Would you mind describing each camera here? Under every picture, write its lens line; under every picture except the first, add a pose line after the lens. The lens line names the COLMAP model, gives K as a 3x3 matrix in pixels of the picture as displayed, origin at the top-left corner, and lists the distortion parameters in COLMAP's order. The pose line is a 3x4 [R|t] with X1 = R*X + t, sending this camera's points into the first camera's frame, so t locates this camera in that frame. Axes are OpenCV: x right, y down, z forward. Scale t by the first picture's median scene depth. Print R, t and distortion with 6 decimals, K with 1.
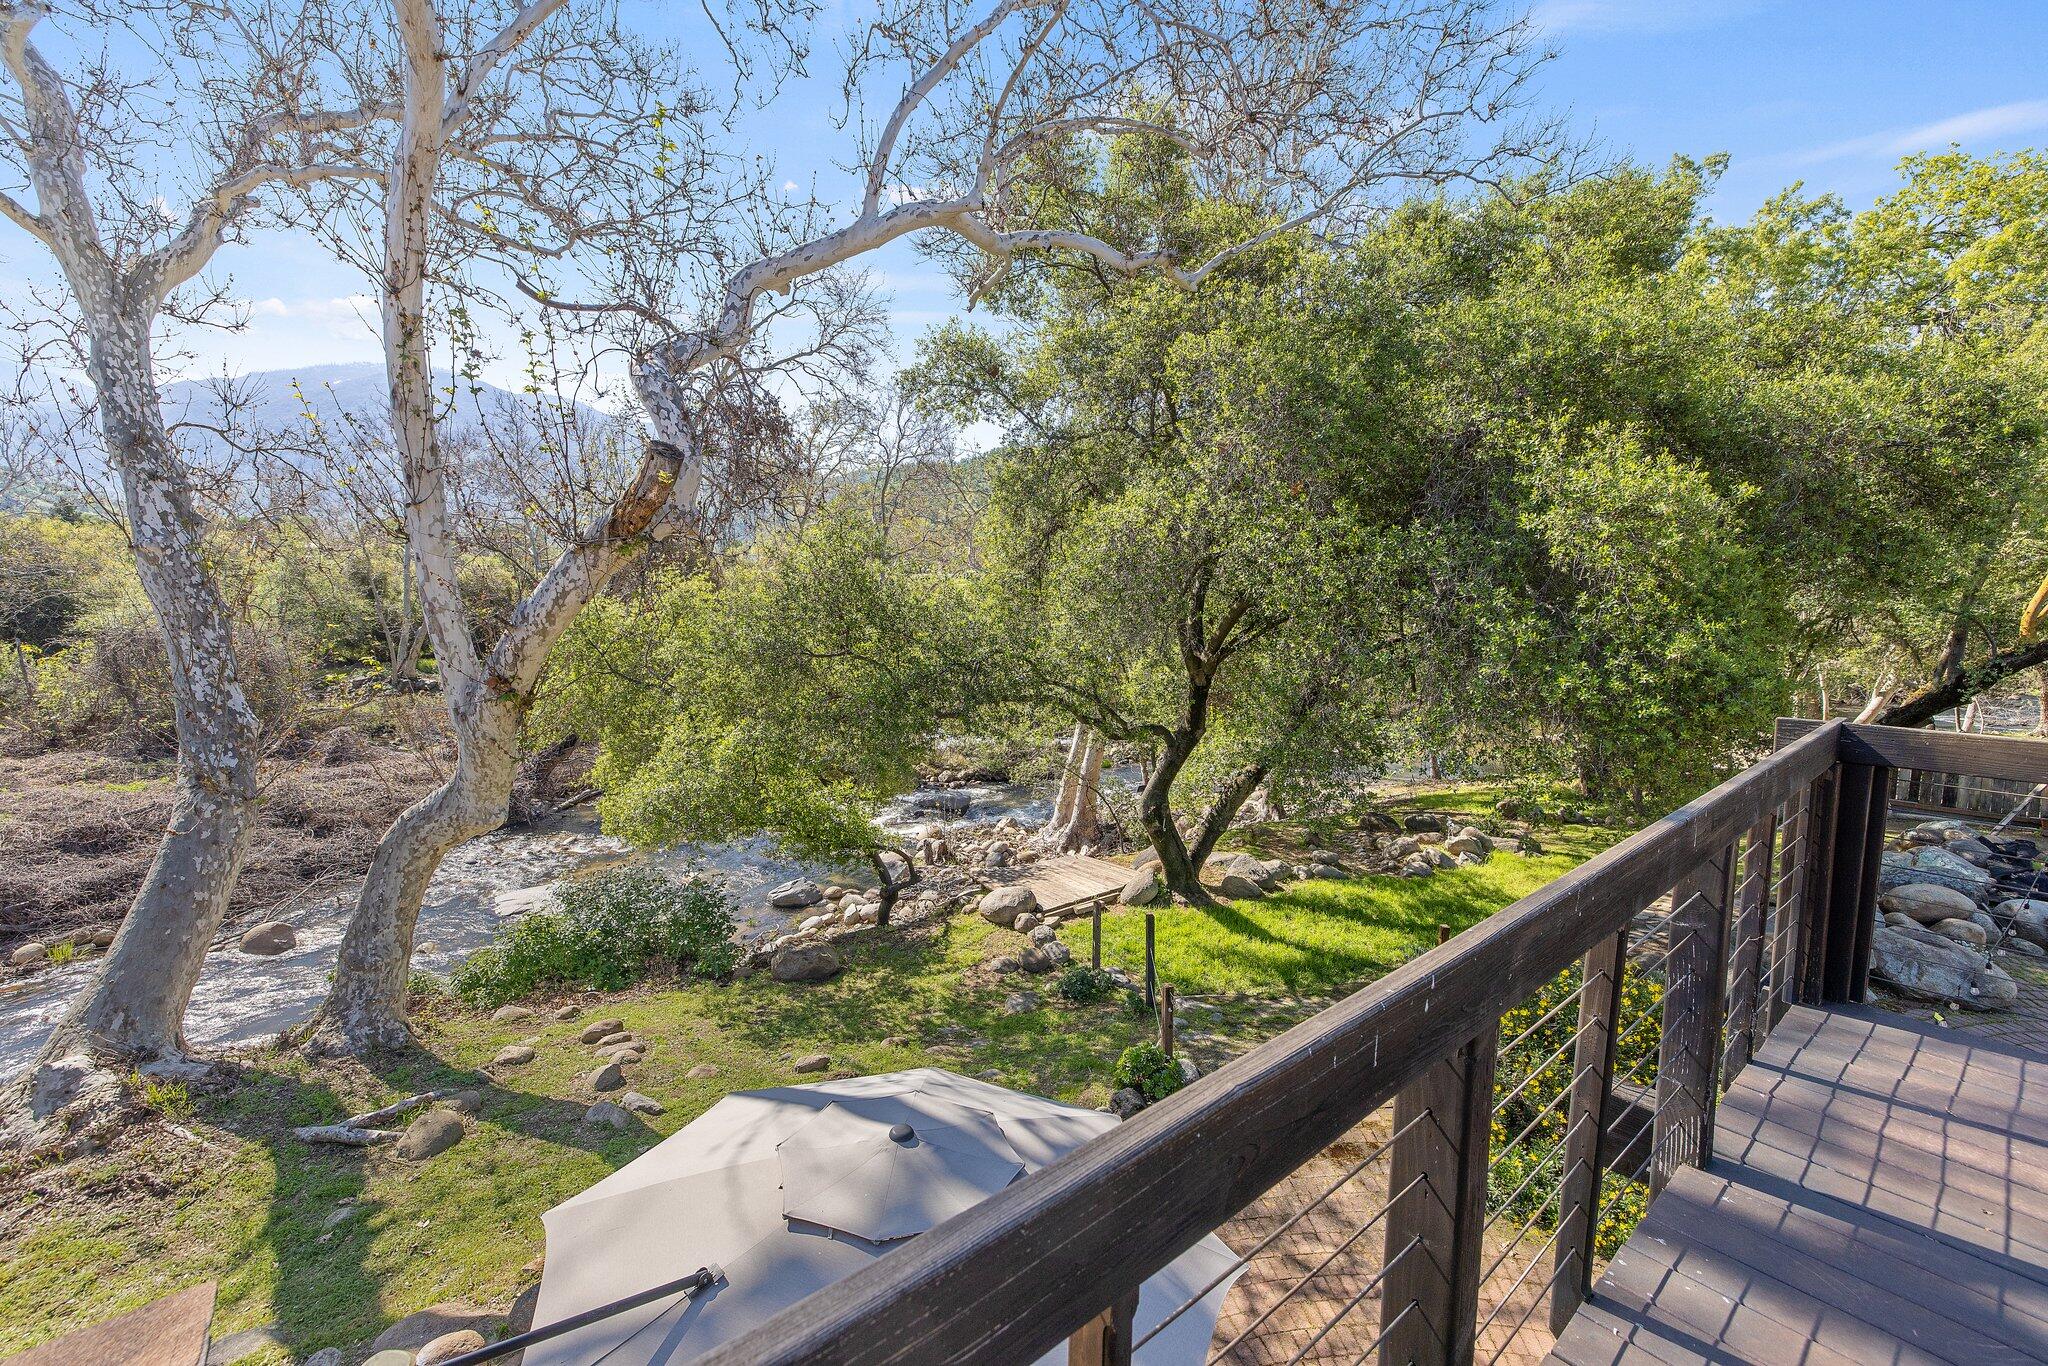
lens RADIAL K [[834.4, 0, 1024.0], [0, 834.4, 683.0], [0, 0, 1]] dist [-0.001134, 0.000408]
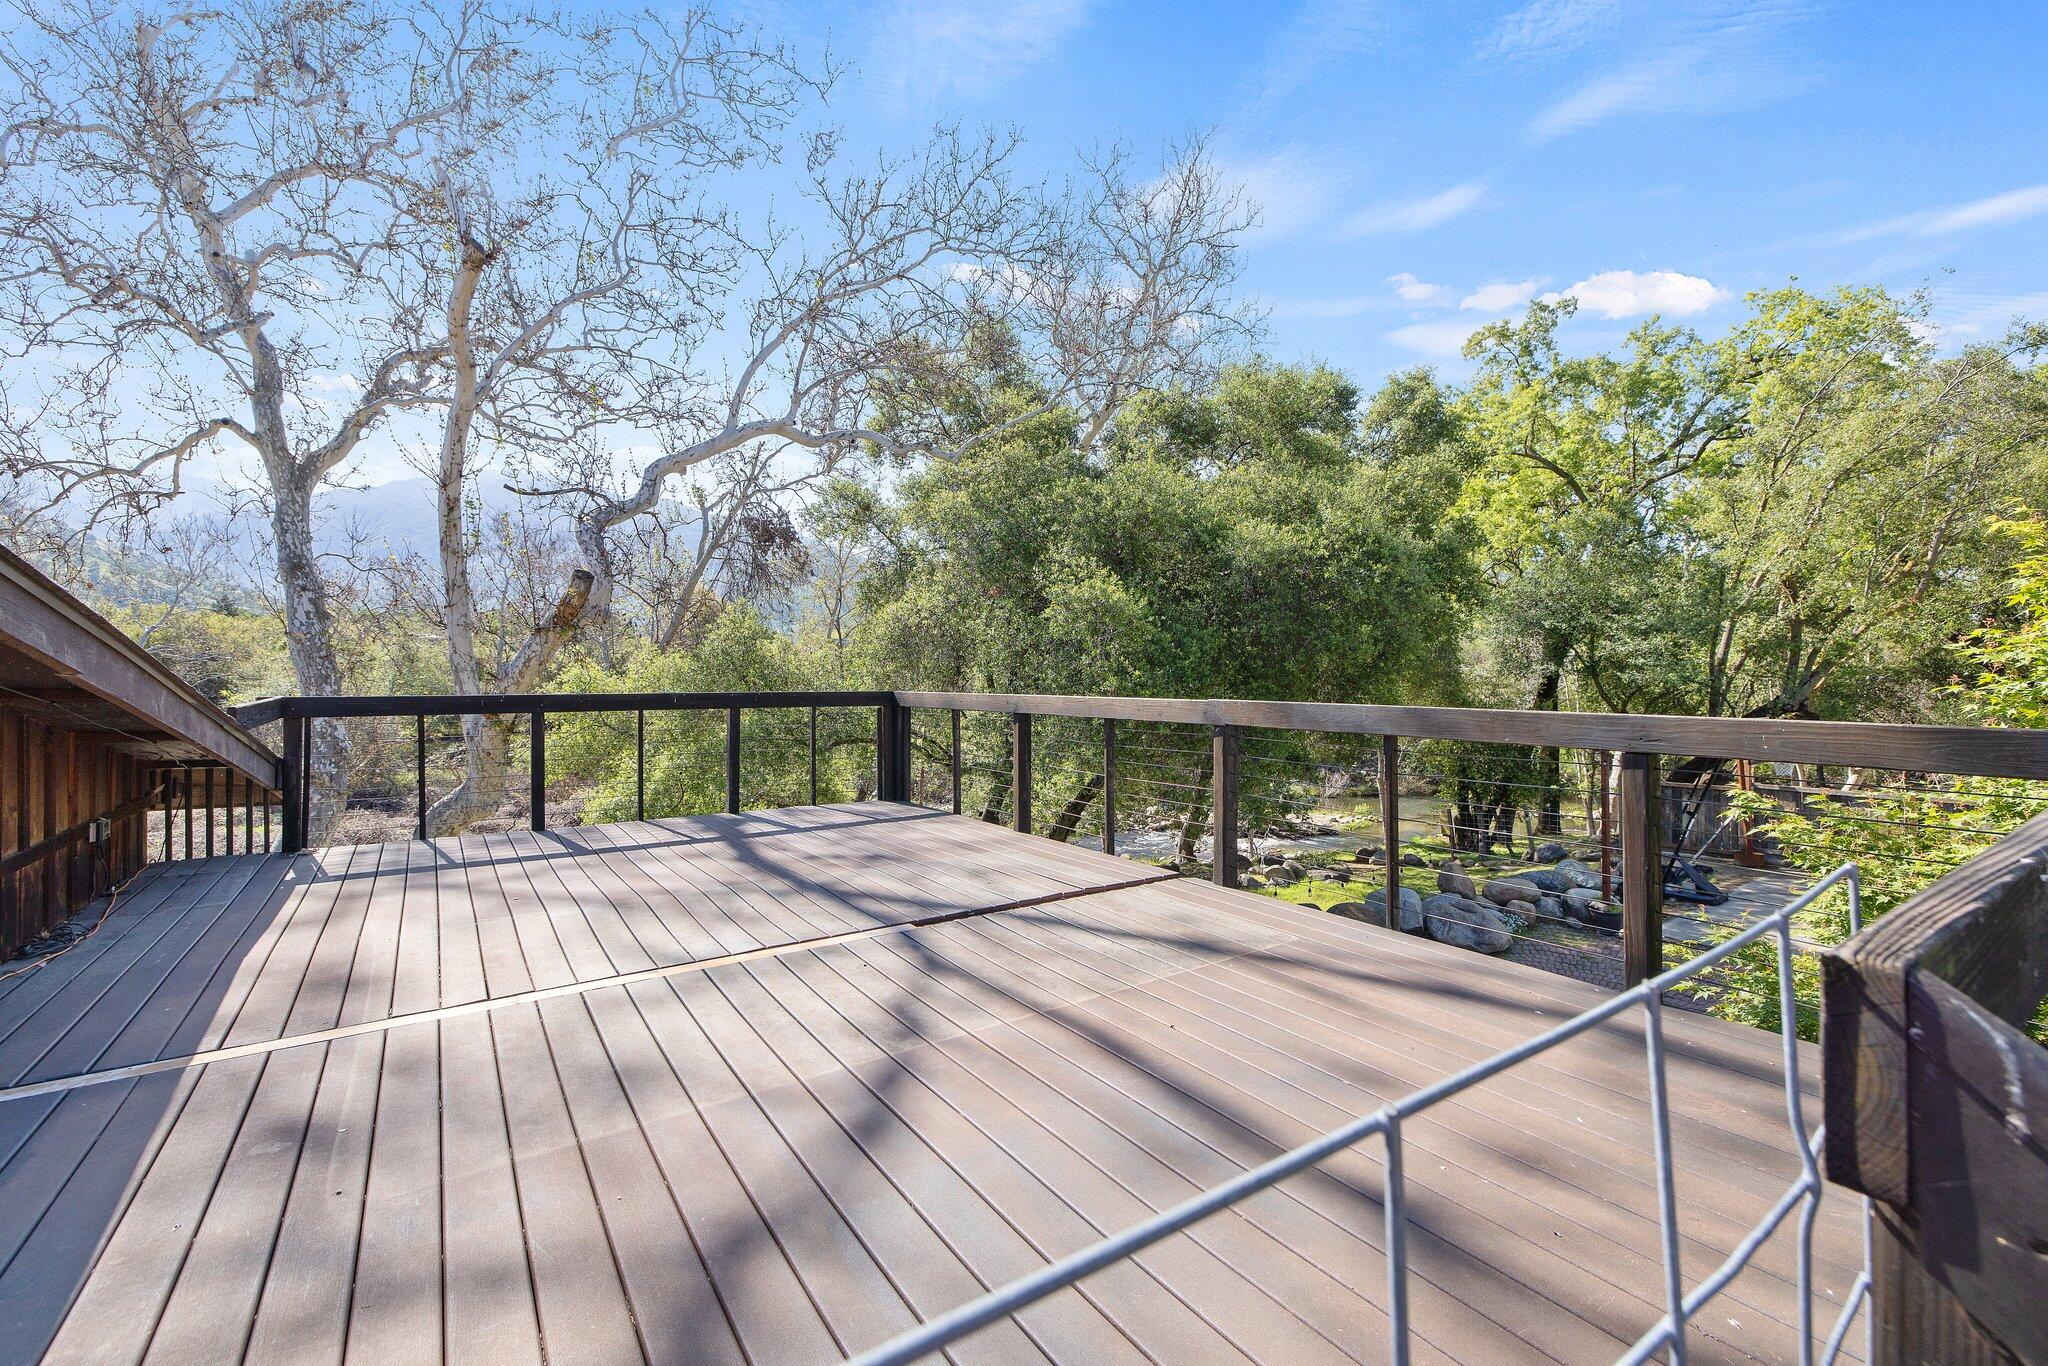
lens RADIAL K [[825.2, 0, 1024.0], [0, 825.2, 683.0], [0, 0, 1]] dist [0.000432, -0.000040]
pose [[0.996999, 0.000017, -0.077414, 0.410087], [-0.007951, 0.994735, -0.102172, 0.073360], [0.077005, 0.102481, 0.991750, -0.401684]]
